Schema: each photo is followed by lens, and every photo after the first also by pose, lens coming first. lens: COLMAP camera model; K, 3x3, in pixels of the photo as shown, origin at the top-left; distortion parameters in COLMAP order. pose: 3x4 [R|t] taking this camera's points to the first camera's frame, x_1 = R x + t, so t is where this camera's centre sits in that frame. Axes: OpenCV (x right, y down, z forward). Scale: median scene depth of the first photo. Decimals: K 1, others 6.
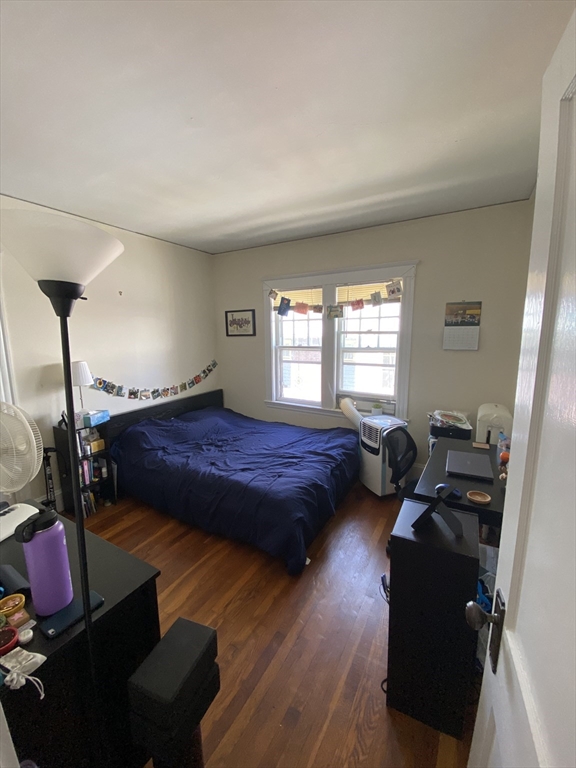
lens RADIAL K [[316.0, 0, 291.2], [0, 316.0, 383.5], [0, 0, 1]] dist [-0.018997, -0.003304]
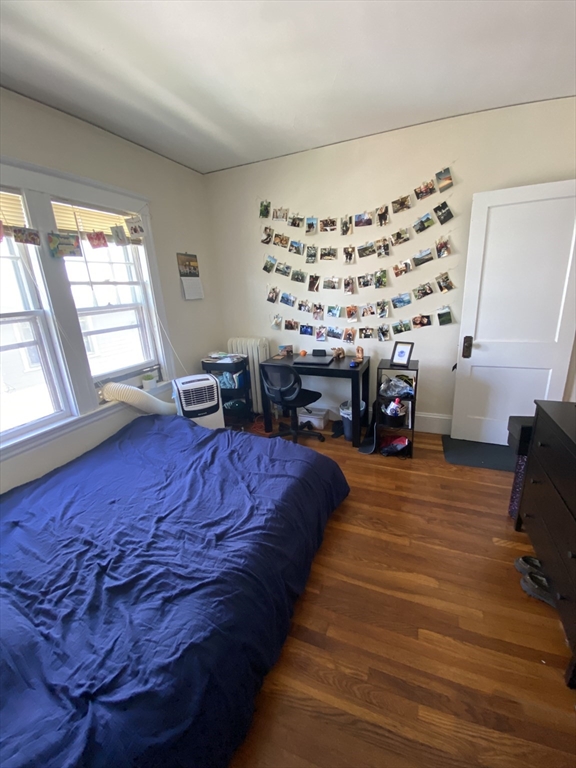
lens RADIAL K [[316.0, 0, 293.1], [0, 316.0, 381.9], [0, 0, 1]] dist [-0.018997, -0.003304]
pose [[-0.153277, -0.267203, 0.951372, -0.576015], [0.200454, 0.934325, 0.294711, -0.083046], [-0.967639, 0.235878, -0.089649, 0.750365]]
